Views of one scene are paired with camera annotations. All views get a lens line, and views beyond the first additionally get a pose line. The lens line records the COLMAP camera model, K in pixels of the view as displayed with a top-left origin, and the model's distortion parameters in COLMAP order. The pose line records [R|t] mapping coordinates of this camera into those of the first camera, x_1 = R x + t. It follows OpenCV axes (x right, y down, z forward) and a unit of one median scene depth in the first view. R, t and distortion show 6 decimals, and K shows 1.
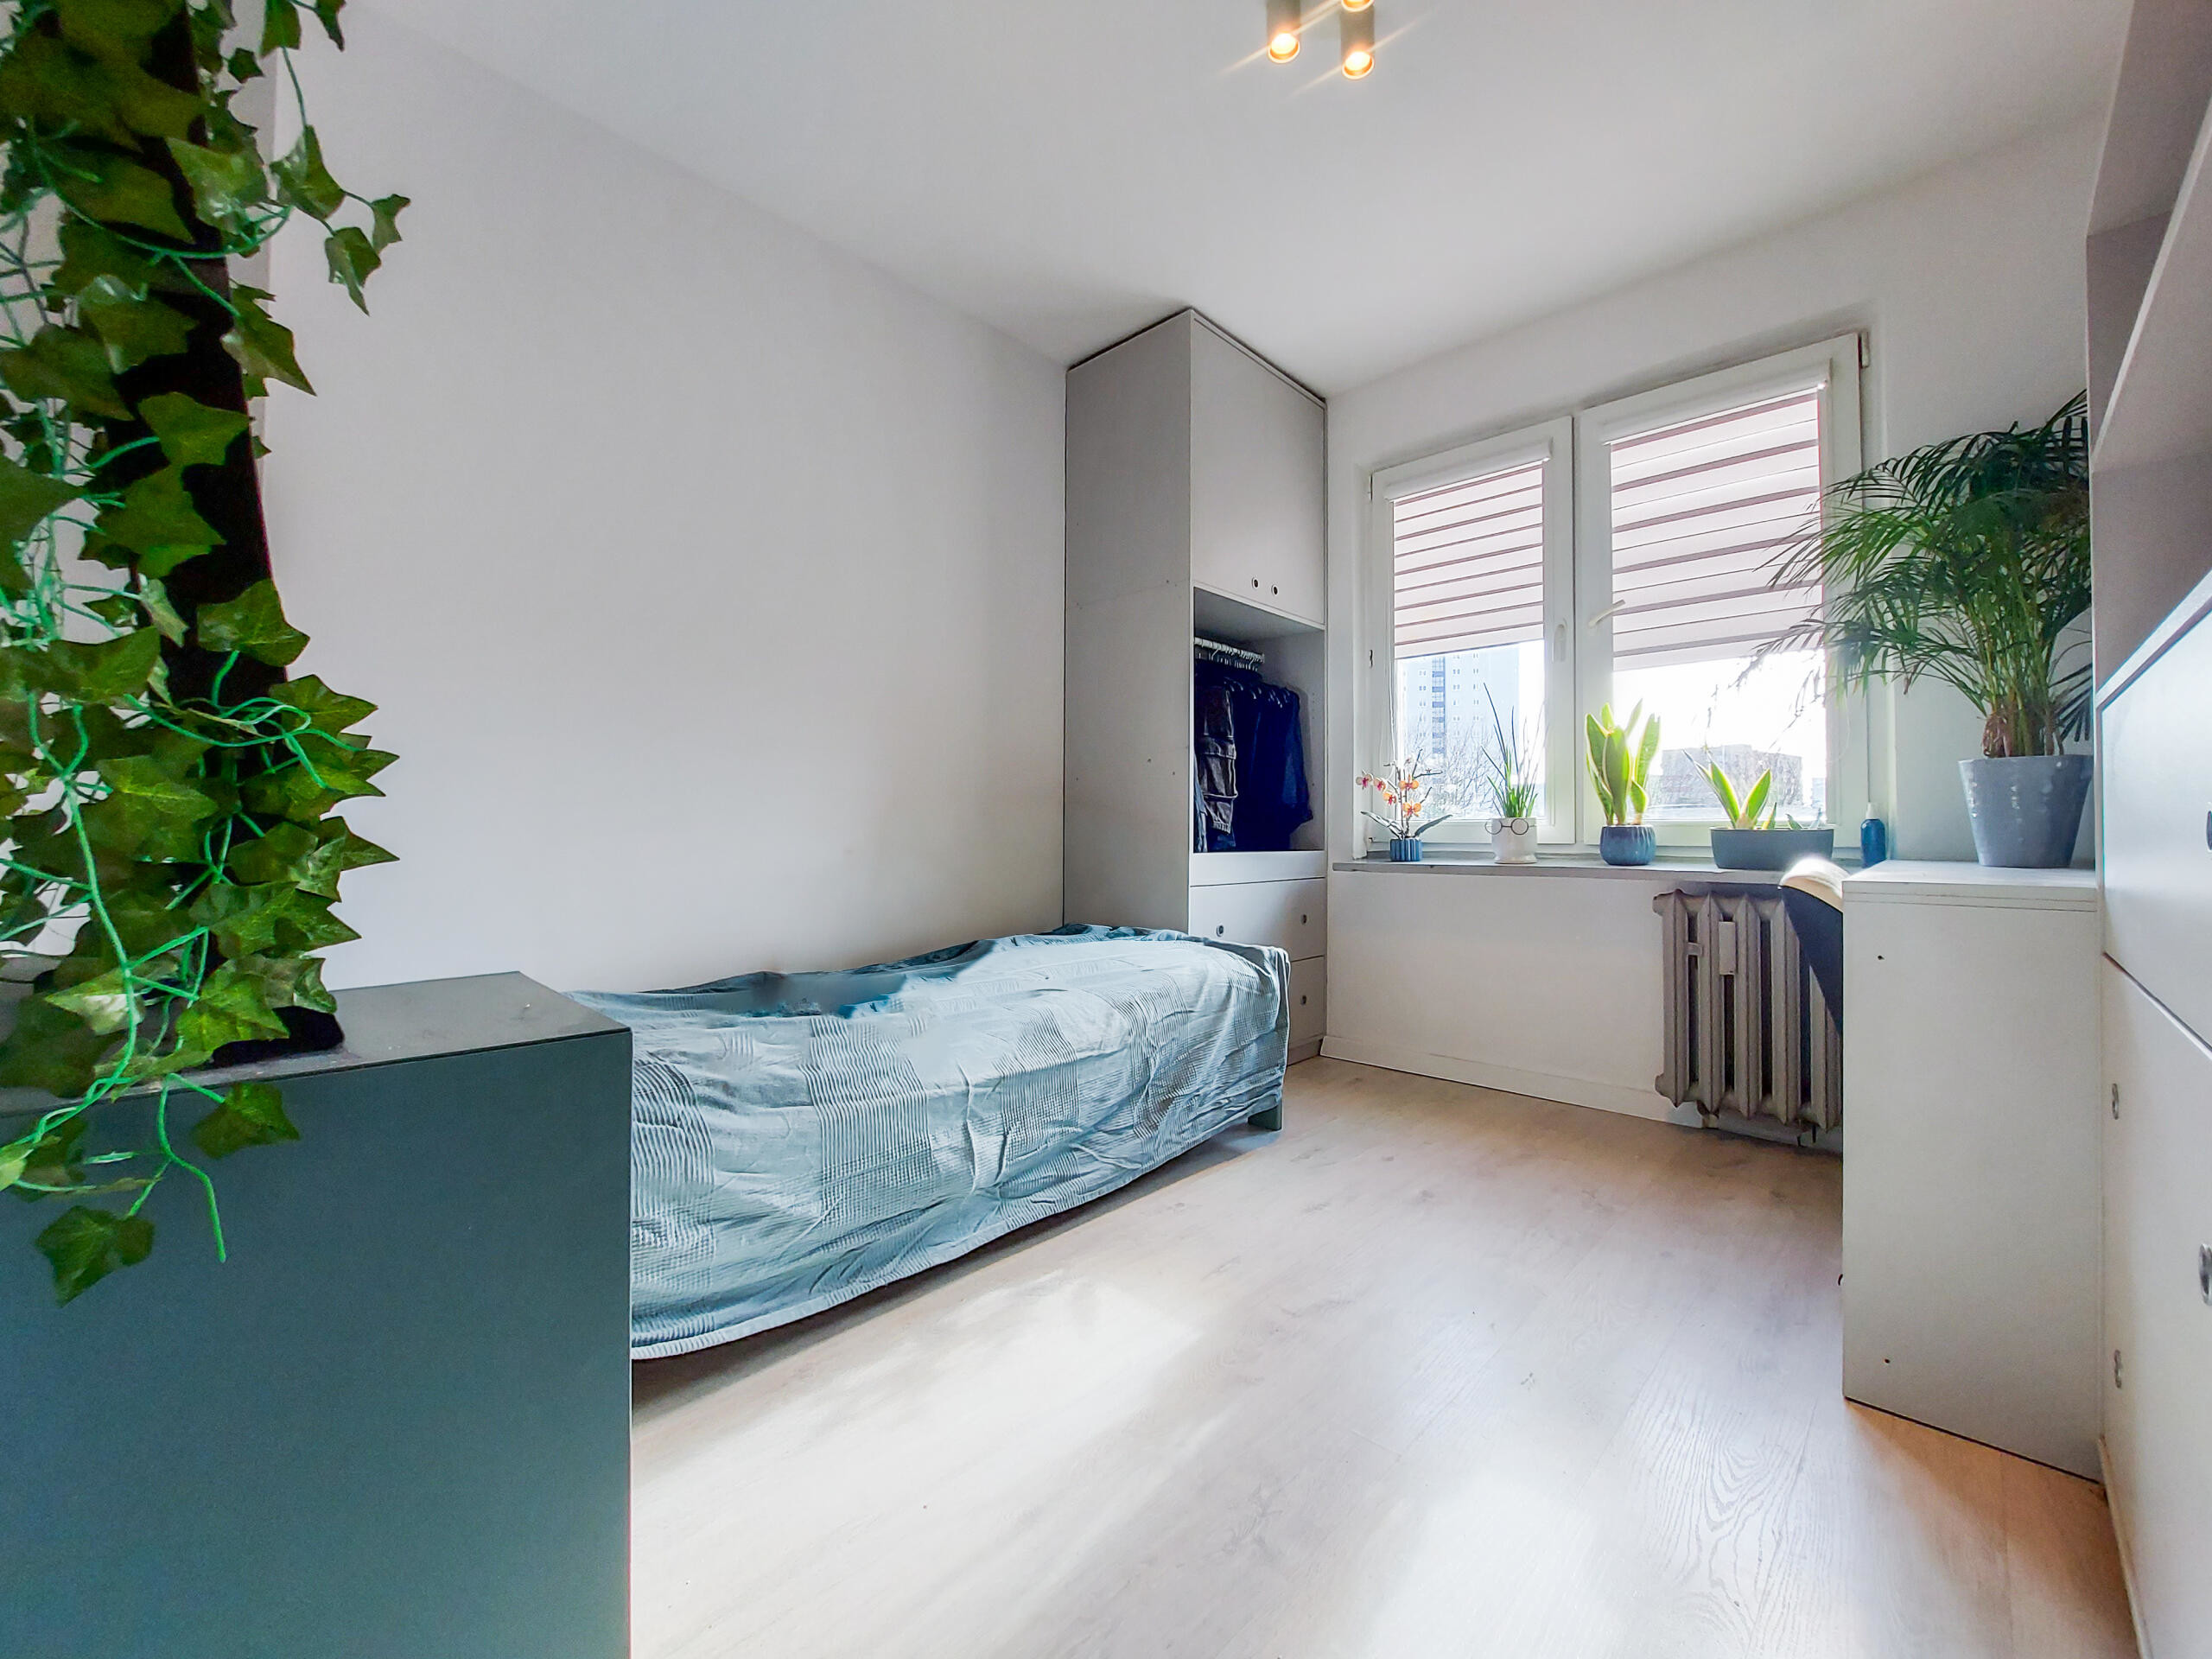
lens RADIAL K [[884.5, 0, 1108.6], [0, 884.5, 827.0], [0, 0, 1]] dist [0.011876, 0.000064]
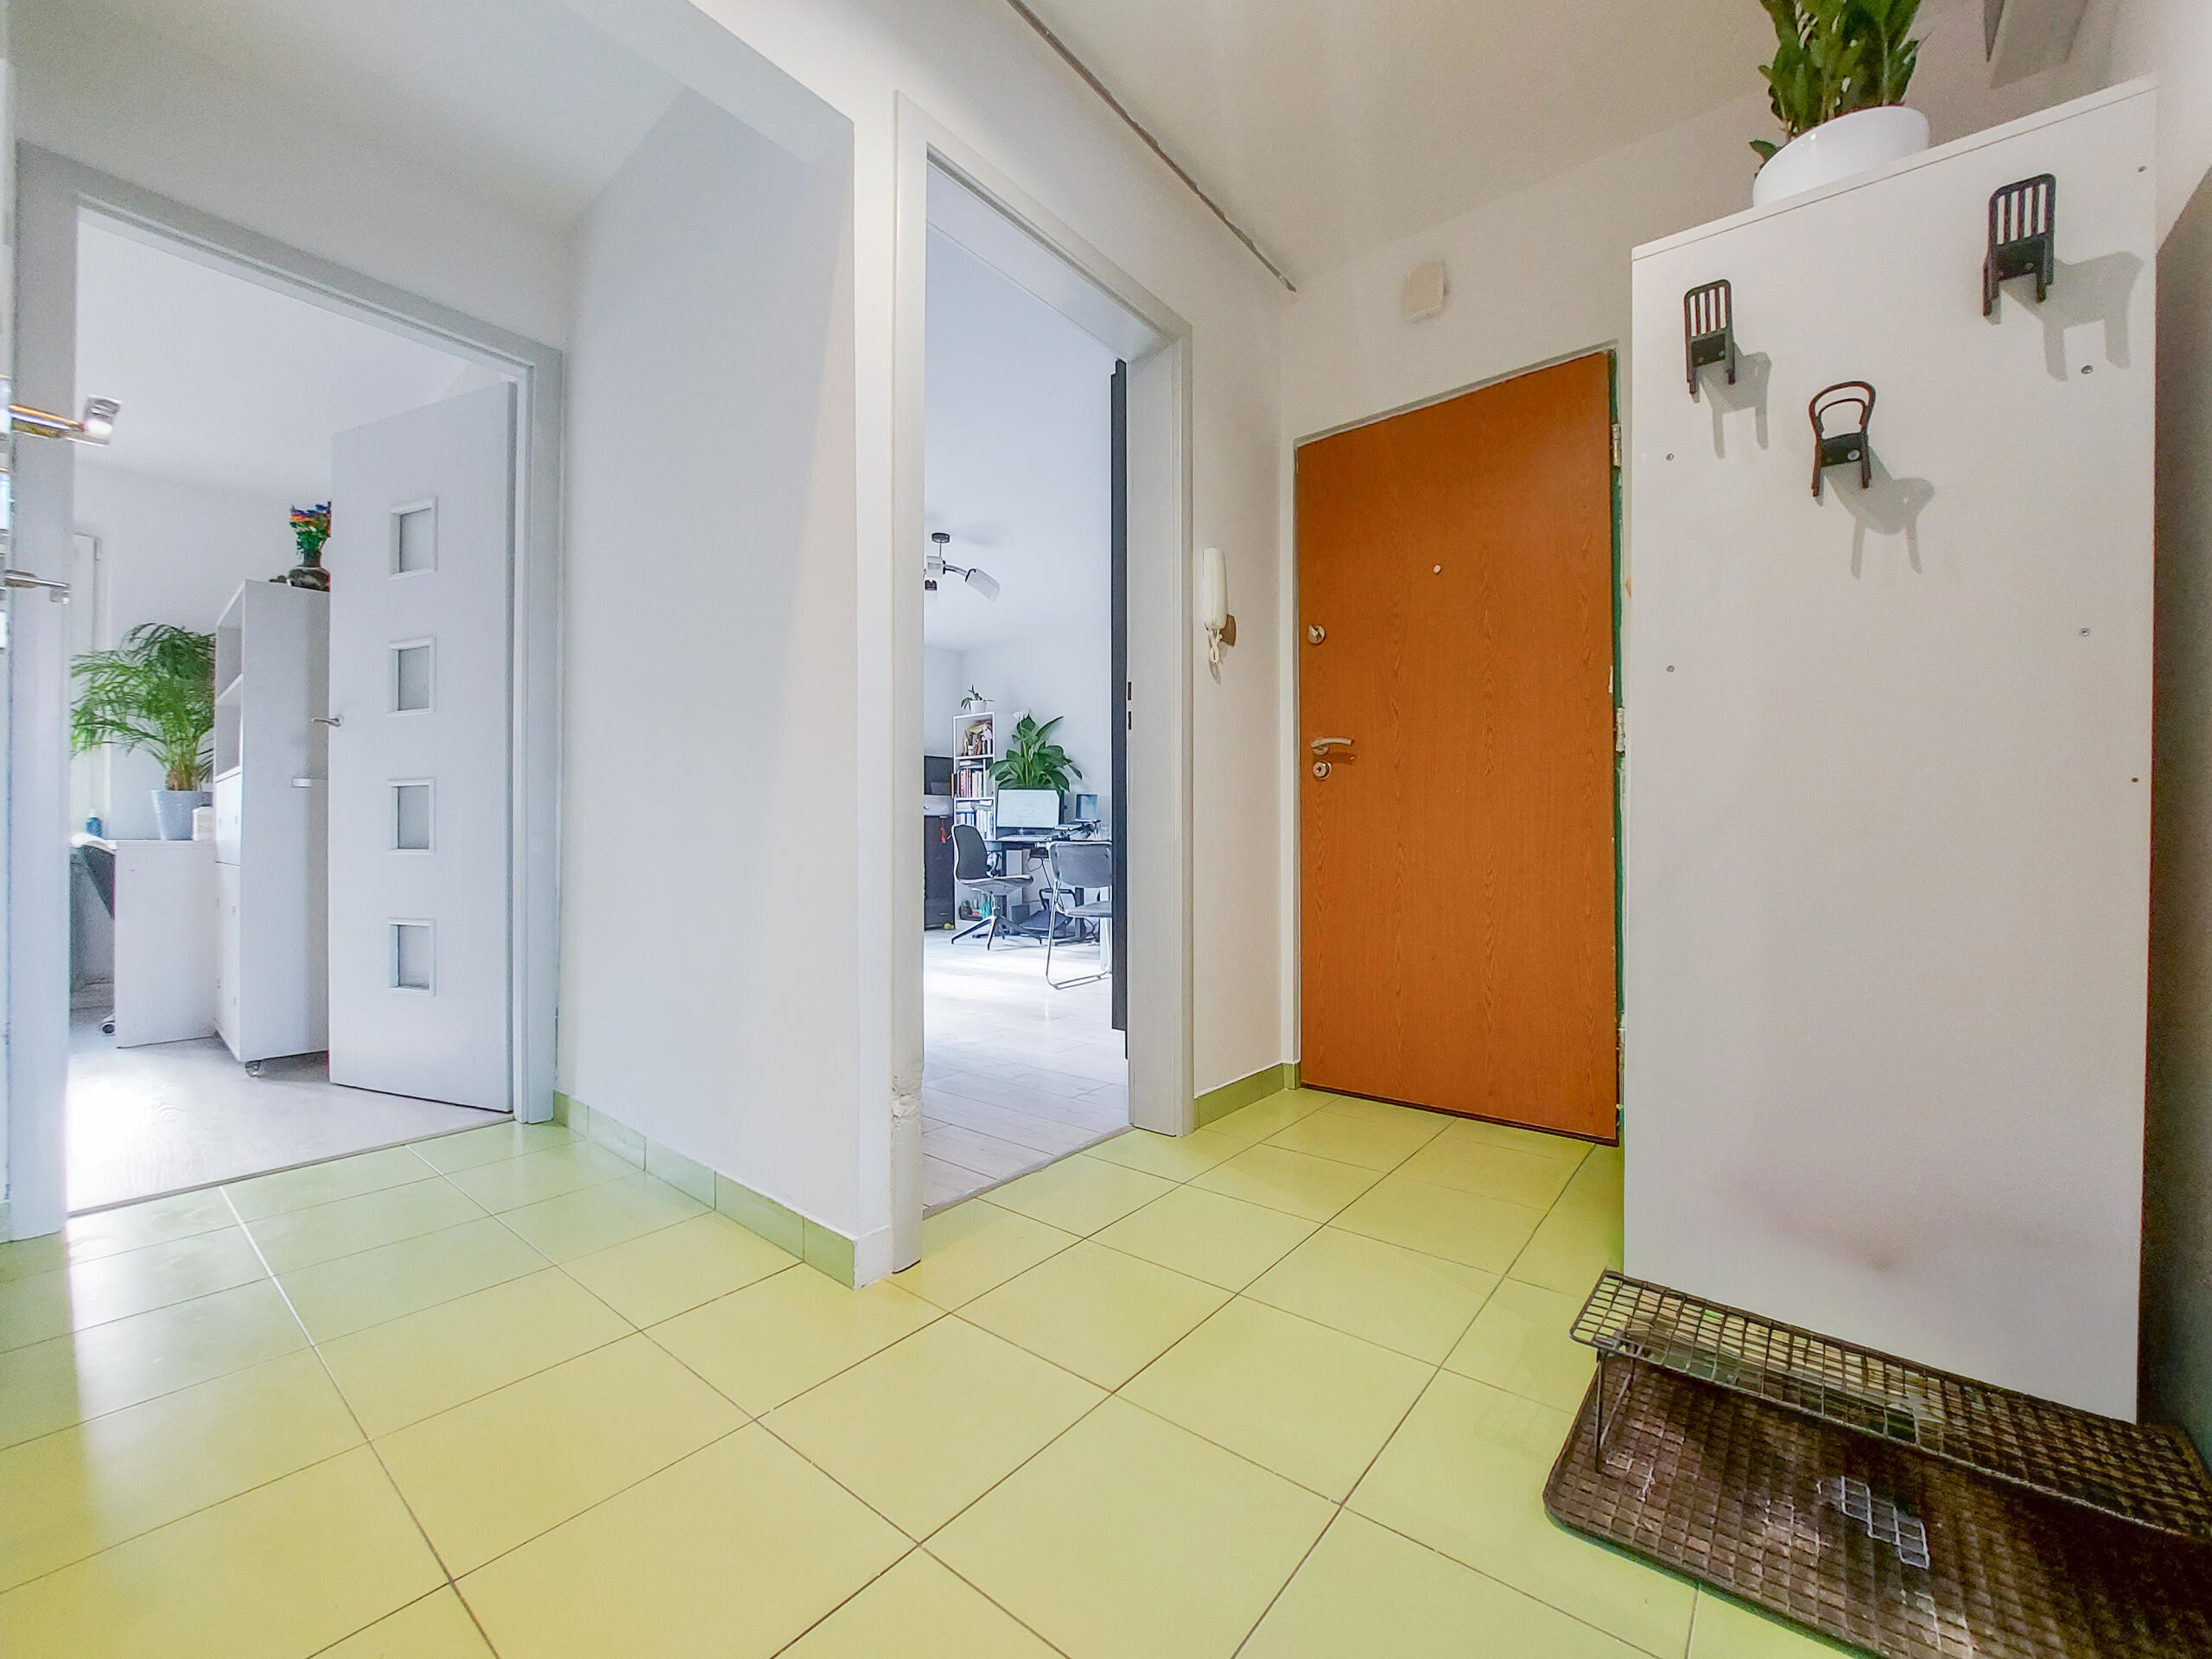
lens RADIAL K [[884.5, 0, 1115.1], [0, 884.5, 830.7], [0, 0, 1]] dist [0.011876, 0.000064]
pose [[-0.050906, 0.011560, 0.998637, -1.248369], [-0.018306, 0.999754, -0.012506, 0.004681], [-0.998536, -0.018918, -0.050682, -1.135304]]
